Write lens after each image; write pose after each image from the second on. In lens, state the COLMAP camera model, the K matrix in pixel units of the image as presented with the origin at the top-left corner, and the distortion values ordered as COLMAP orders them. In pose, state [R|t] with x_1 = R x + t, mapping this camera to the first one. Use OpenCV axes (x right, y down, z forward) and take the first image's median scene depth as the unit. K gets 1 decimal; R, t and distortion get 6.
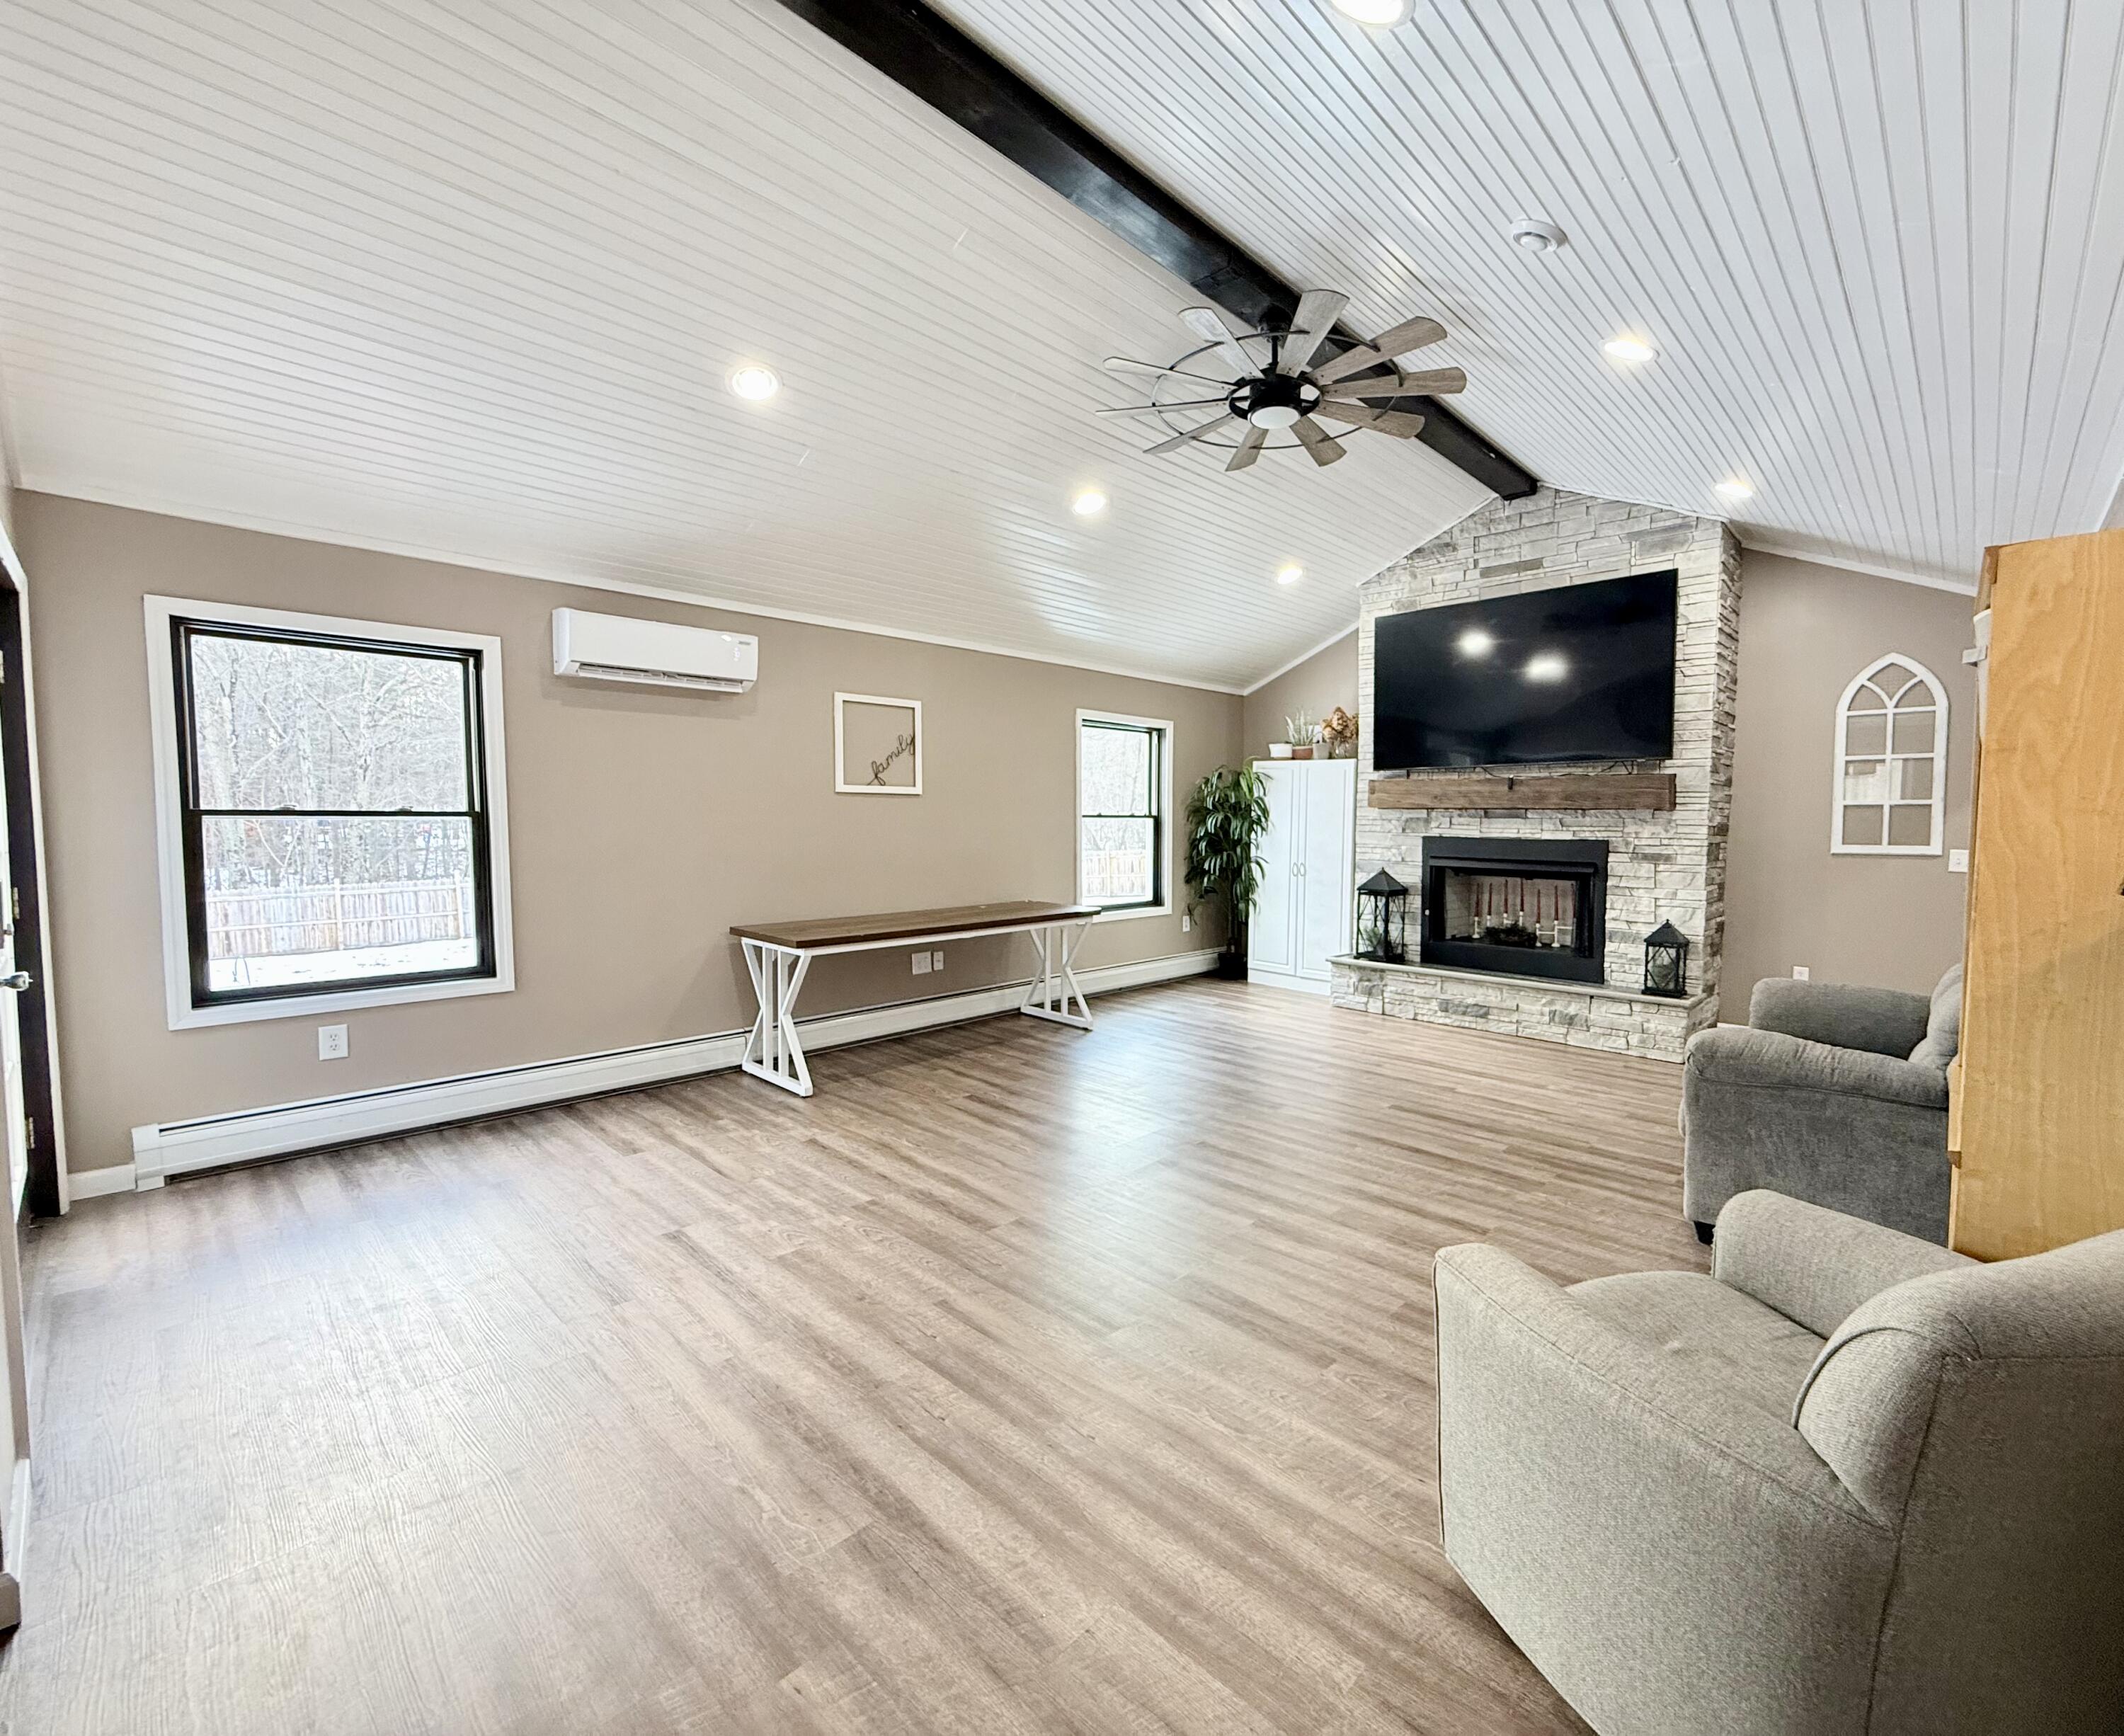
lens RADIAL K [[922.0, 0, 1155.4], [0, 922.0, 867.9], [0, 0, 1]] dist [-0.000426, -0.000040]
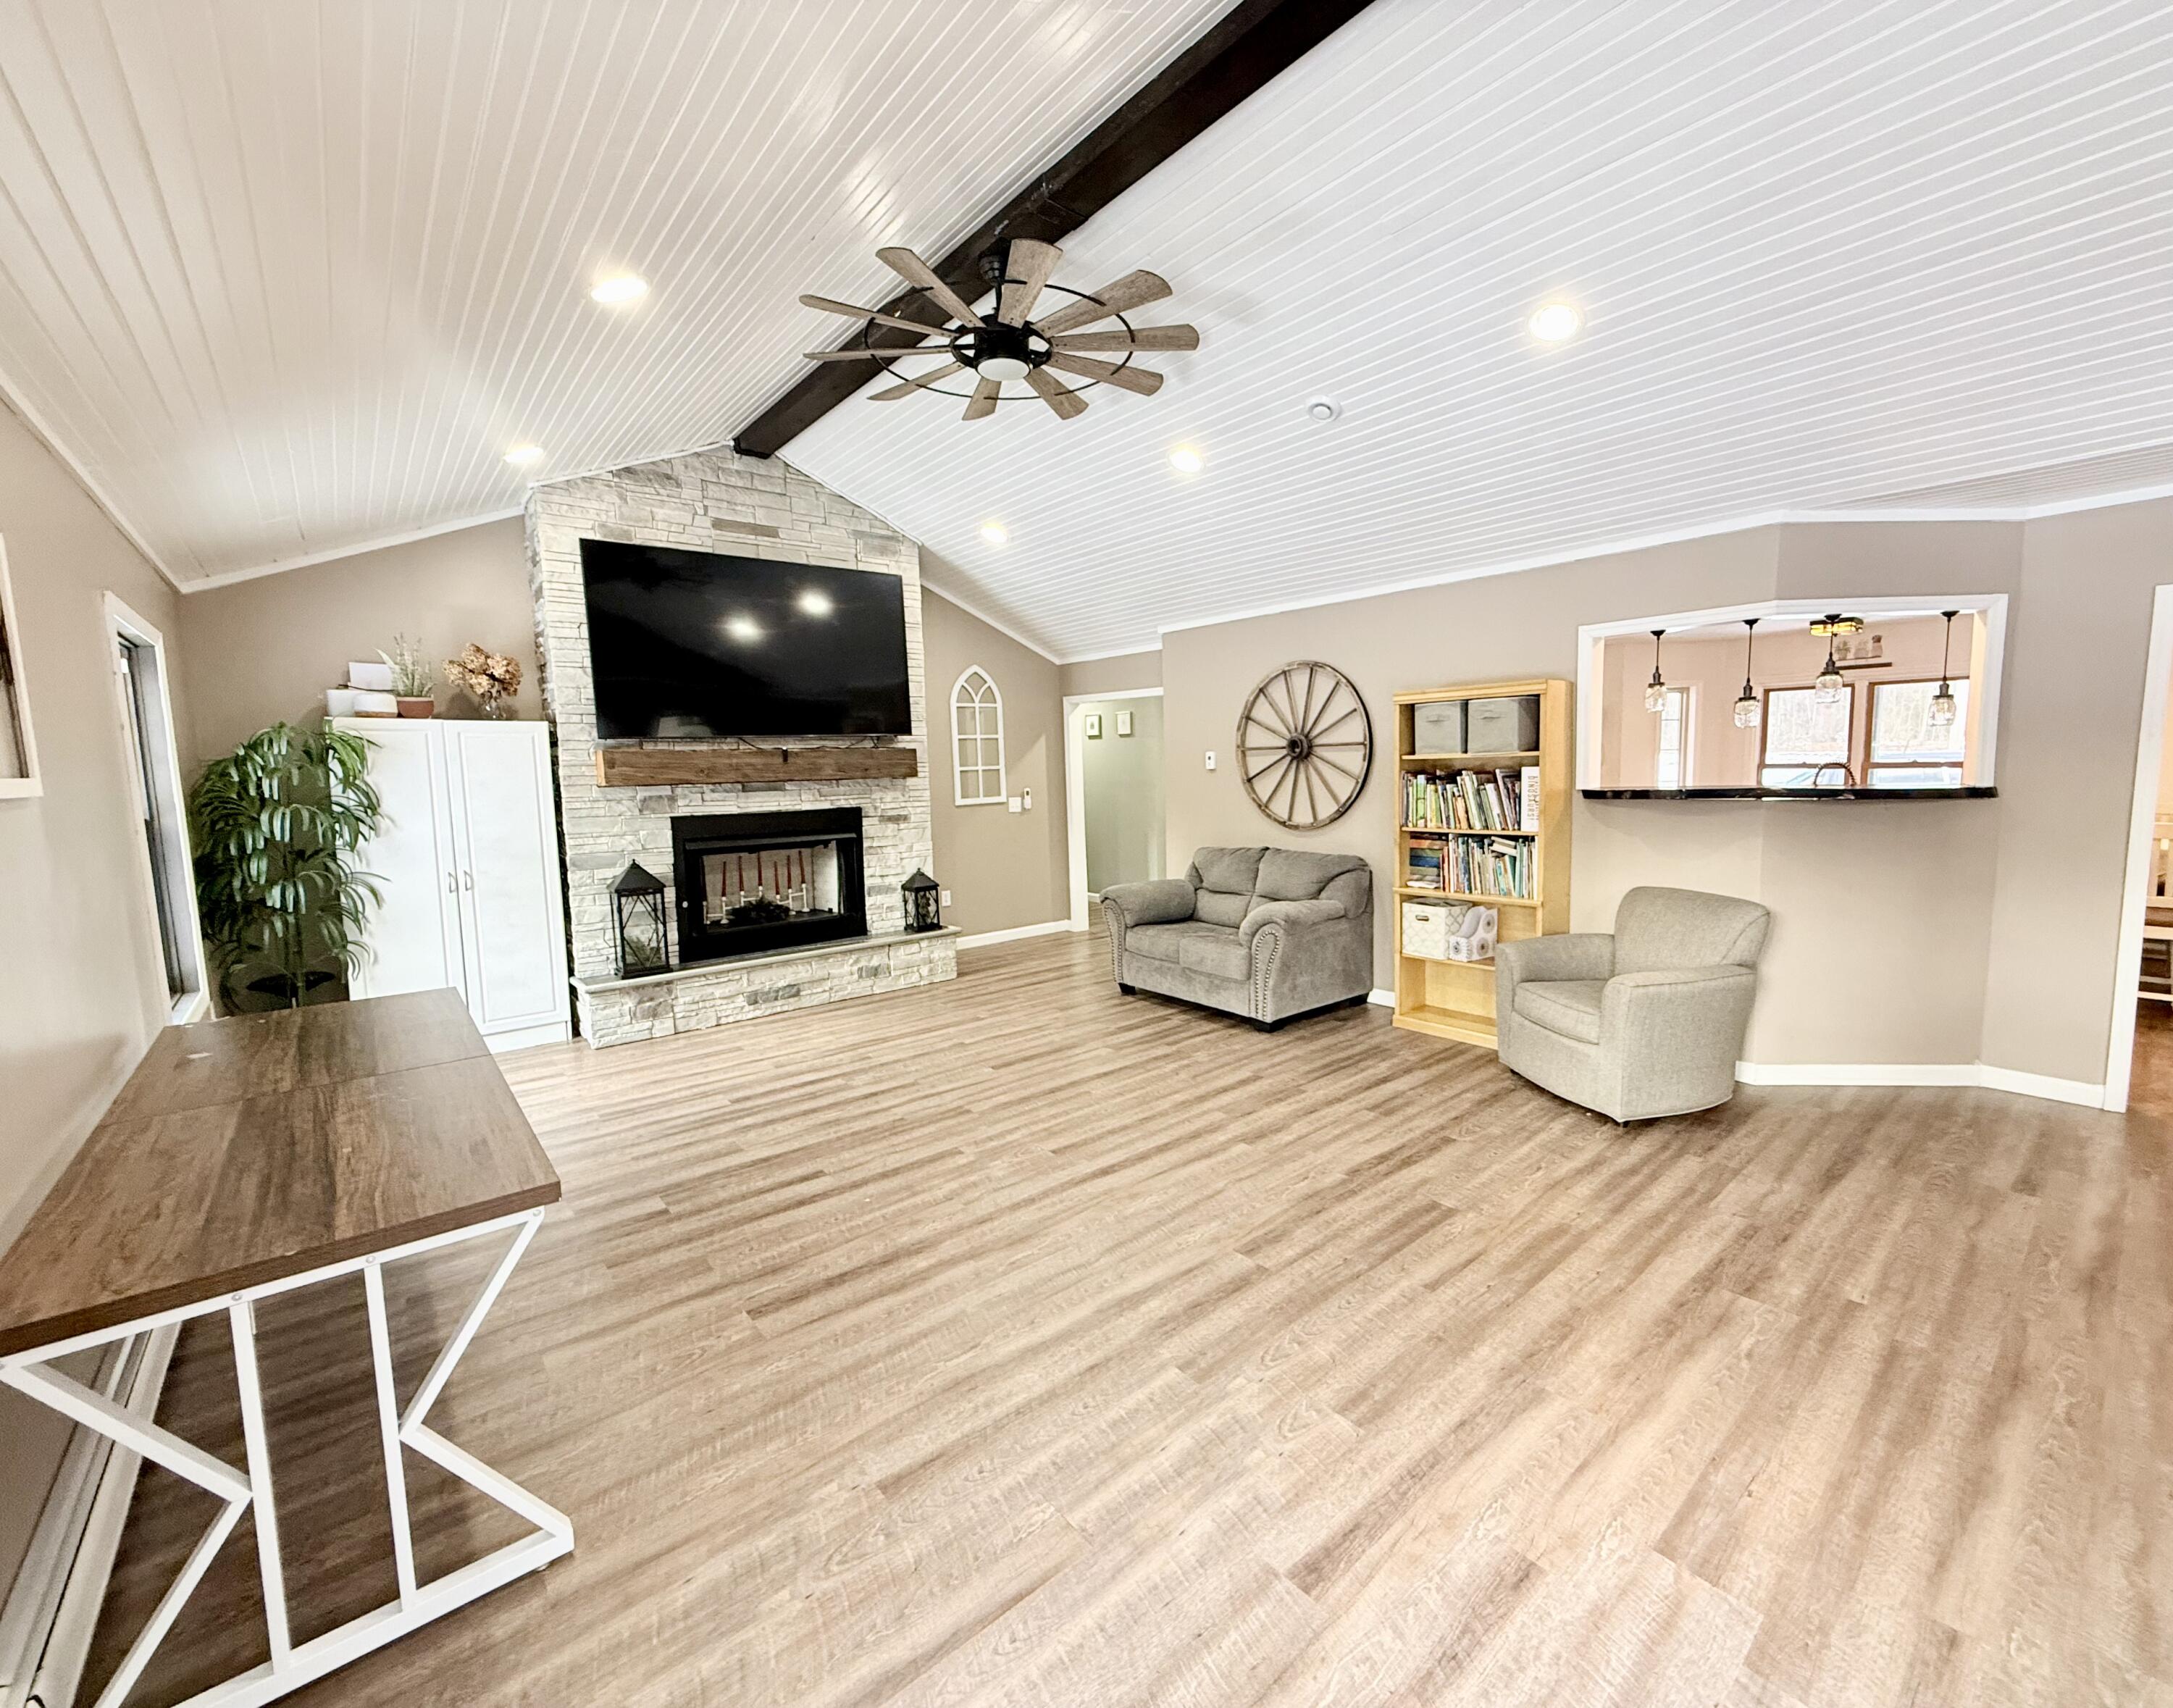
lens RADIAL K [[905.5, 0, 1133.7], [0, 905.5, 854.1], [0, 0, 1]] dist [-0.002372, -0.000211]
pose [[0.124260, -0.112882, 0.985808, -0.582352], [0.081061, 0.991342, 0.103298, -0.062614], [-0.988933, 0.067075, 0.132335, 0.563331]]
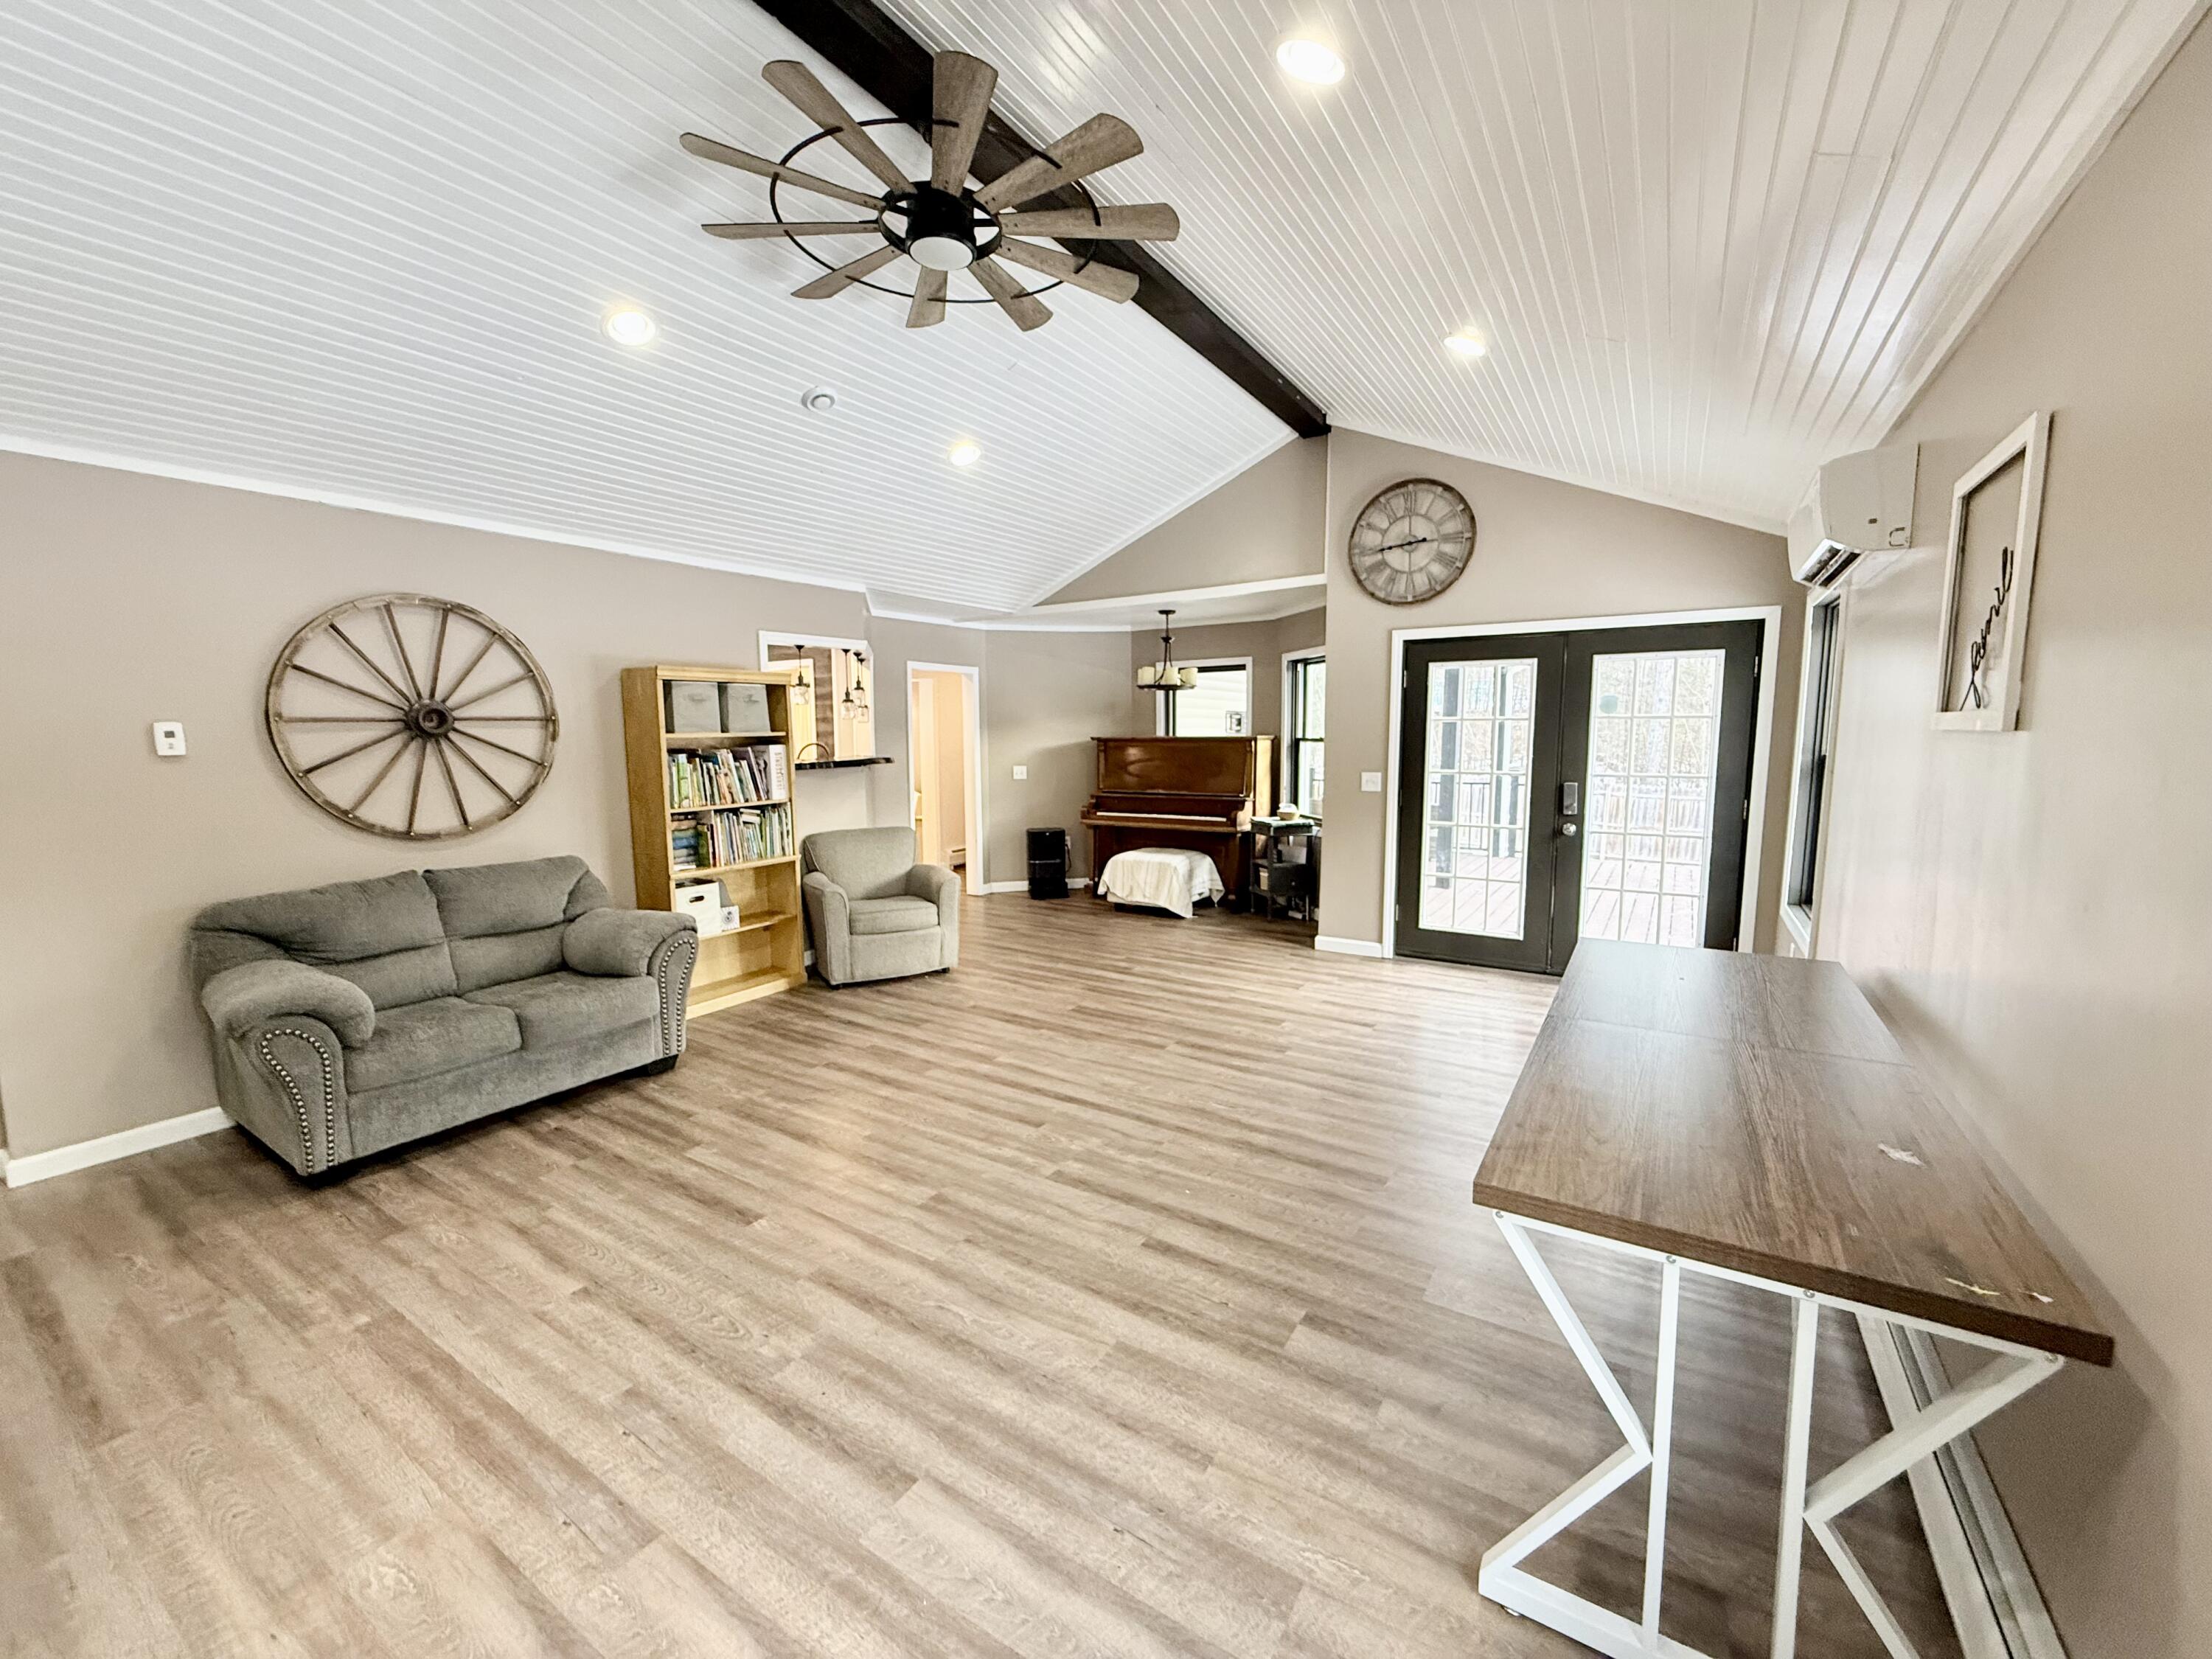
lens RADIAL K [[884.2, 0, 1106.0], [0, 884.2, 829.5], [0, 0, 1]] dist [0.000470, 0.000061]
pose [[-0.986740, 0.017876, -0.161321, 0.088506], [-0.009291, 0.986066, 0.166094, -0.098649], [0.162043, 0.165390, -0.972825, 1.312117]]
